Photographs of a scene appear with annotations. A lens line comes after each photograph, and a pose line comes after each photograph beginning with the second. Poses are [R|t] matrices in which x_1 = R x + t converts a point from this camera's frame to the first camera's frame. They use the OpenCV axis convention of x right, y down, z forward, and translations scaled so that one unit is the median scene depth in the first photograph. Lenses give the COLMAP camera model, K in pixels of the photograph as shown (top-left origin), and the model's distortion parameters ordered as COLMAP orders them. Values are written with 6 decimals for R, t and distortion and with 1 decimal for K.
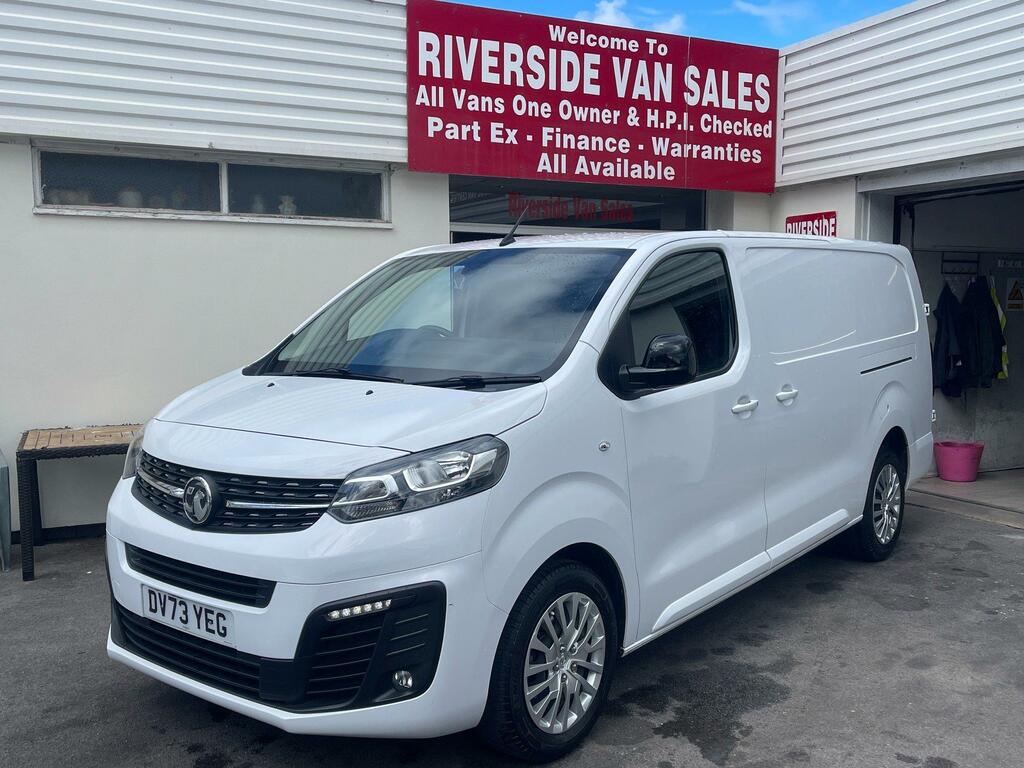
lens RADIAL K [[975.4, 0, 511.6], [0, 975.4, 384.2], [0, 0, 1]] dist [0.024215, 0.000000]
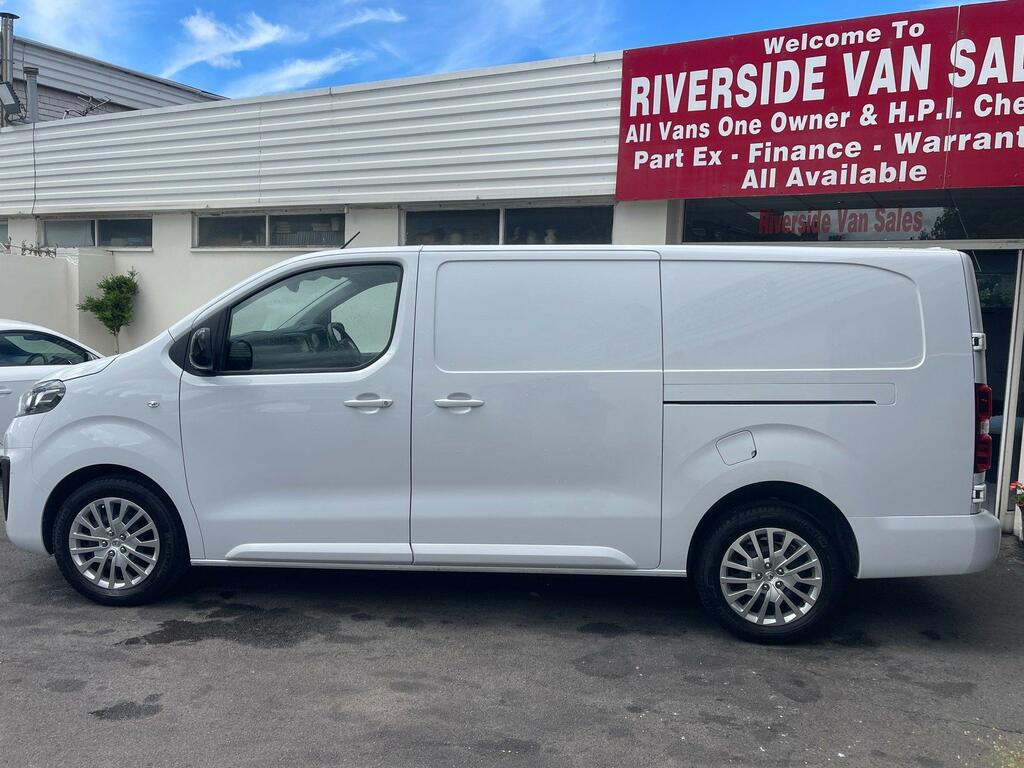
lens RADIAL K [[839.5, 0, 524.3], [0, 839.5, 376.1], [0, 0, 1]] dist [0.035394, -0.021899]
pose [[0.565059, 0.086355, -0.820519, 0.633232], [-0.101860, 0.994201, 0.034487, -0.033287], [0.818739, 0.064091, 0.570578, 0.335055]]
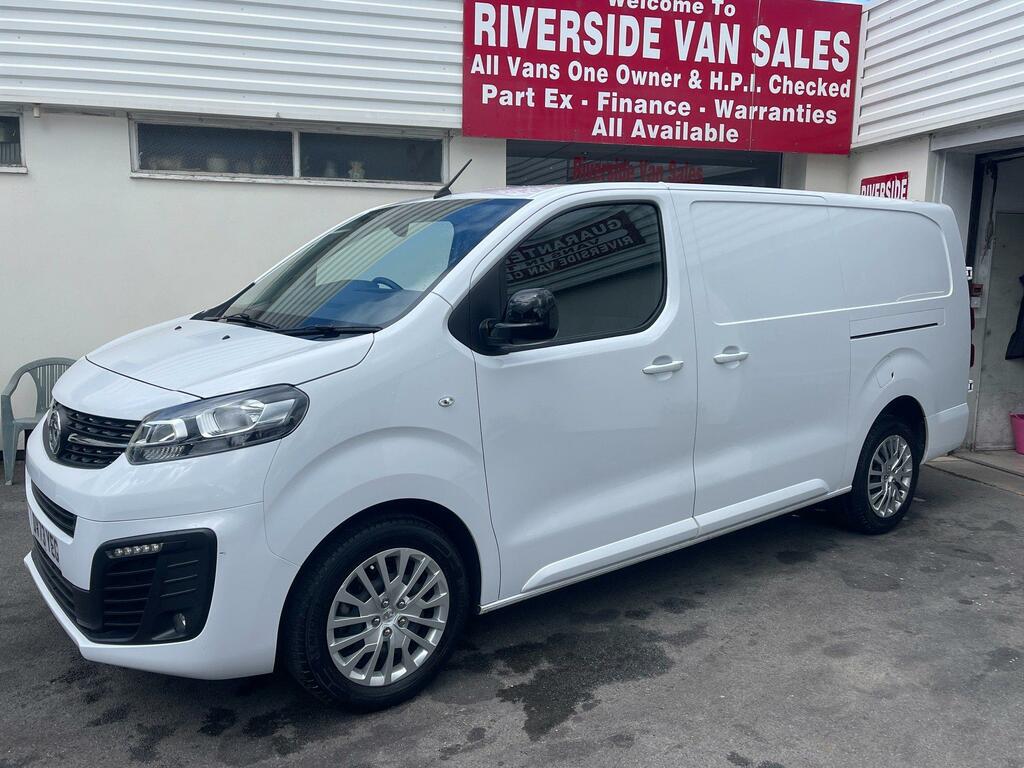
lens RADIAL K [[839.5, 0, 513.0], [0, 839.5, 383.8], [0, 0, 1]] dist [0.035394, -0.021899]
pose [[0.974057, 0.045683, -0.221643, 0.156984], [-0.033700, 0.997774, 0.057551, -0.001977], [0.223779, -0.048589, 0.973428, 0.092004]]
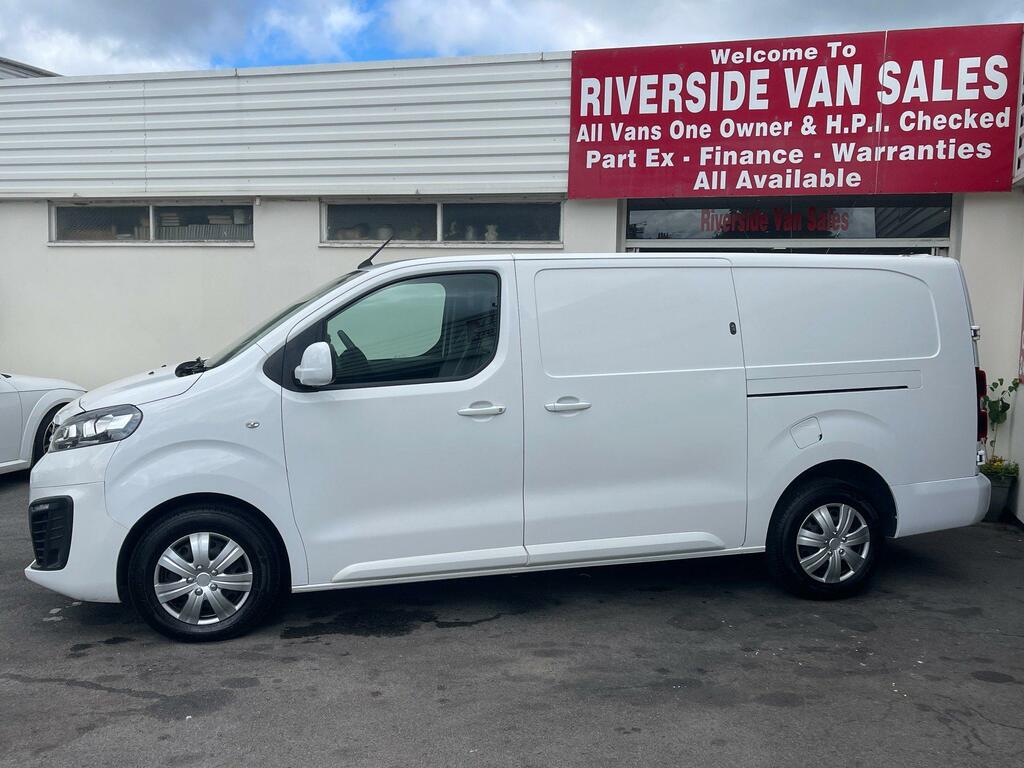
lens RADIAL K [[935.3, 0, 520.2], [0, 935.3, 385.9], [0, 0, 1]] dist [0.021009, 0.000000]
pose [[0.743643, 0.068829, -0.665025, 0.582928], [-0.073659, 0.997066, 0.020827, -0.012158], [0.664507, 0.033497, 0.746531, 0.120131]]
